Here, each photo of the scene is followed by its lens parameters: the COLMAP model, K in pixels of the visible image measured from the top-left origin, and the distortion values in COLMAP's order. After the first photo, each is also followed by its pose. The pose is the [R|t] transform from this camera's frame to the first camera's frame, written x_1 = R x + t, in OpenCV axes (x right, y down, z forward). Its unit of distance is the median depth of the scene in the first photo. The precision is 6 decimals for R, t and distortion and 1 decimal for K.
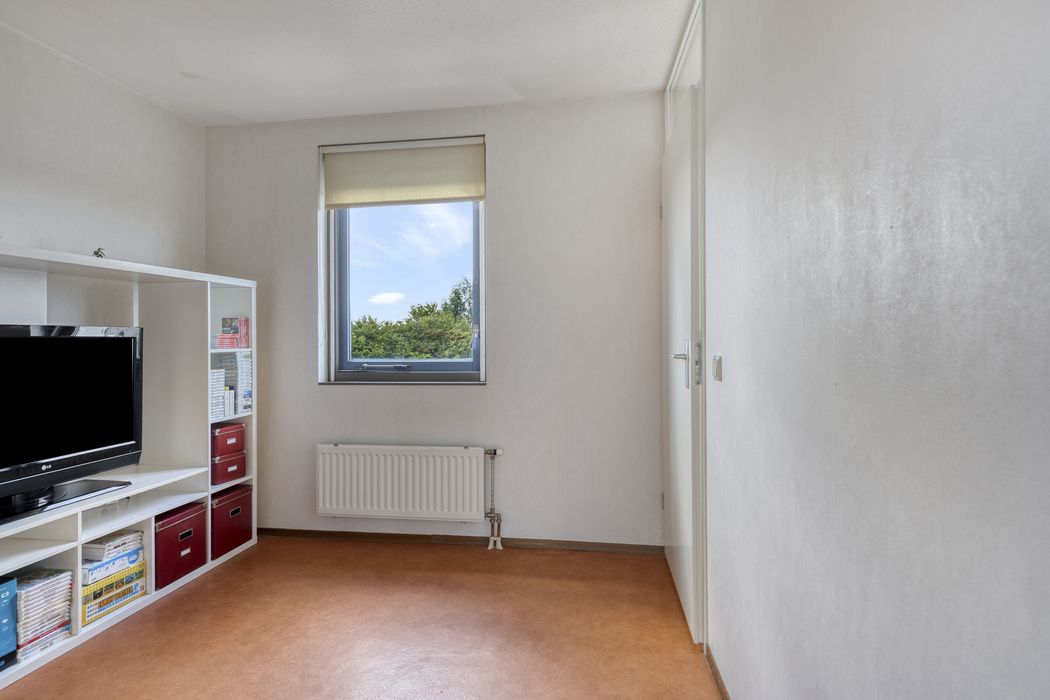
lens RADIAL K [[564.1, 0, 527.5], [0, 564.1, 344.8], [0, 0, 1]] dist [-0.002135, 0.001642]
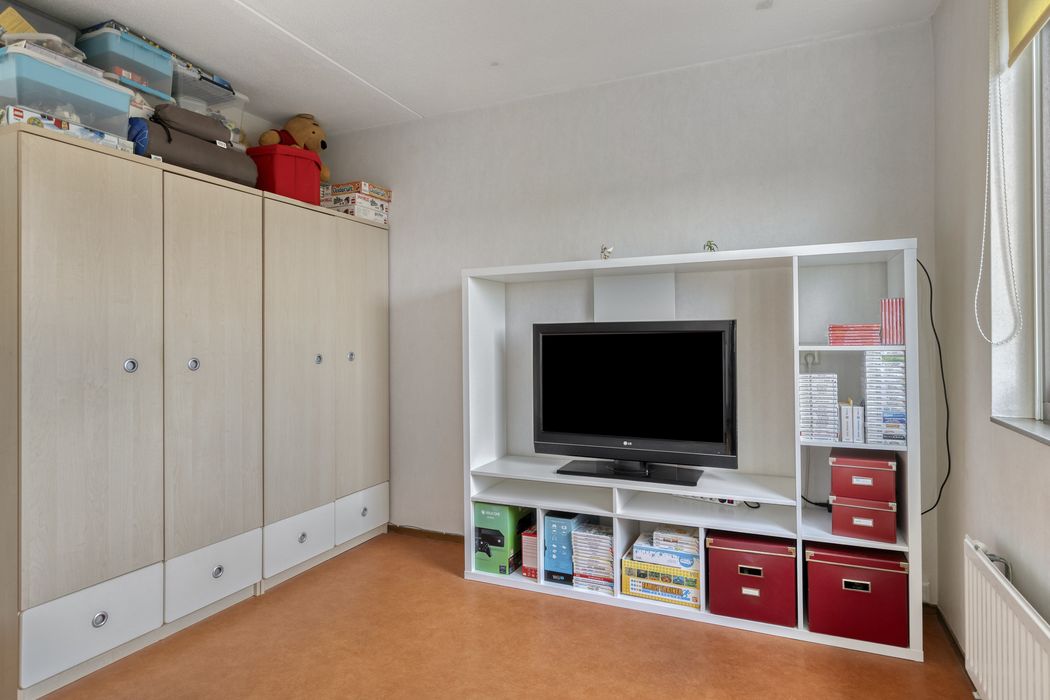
lens RADIAL K [[564.1, 0, 528.4], [0, 564.1, 341.8], [0, 0, 1]] dist [-0.002135, 0.001642]
pose [[-0.239788, 0.011412, -0.970758, 0.264204], [-0.002535, 0.999920, 0.012381, -0.005724], [0.970822, 0.005430, -0.239740, 0.880448]]
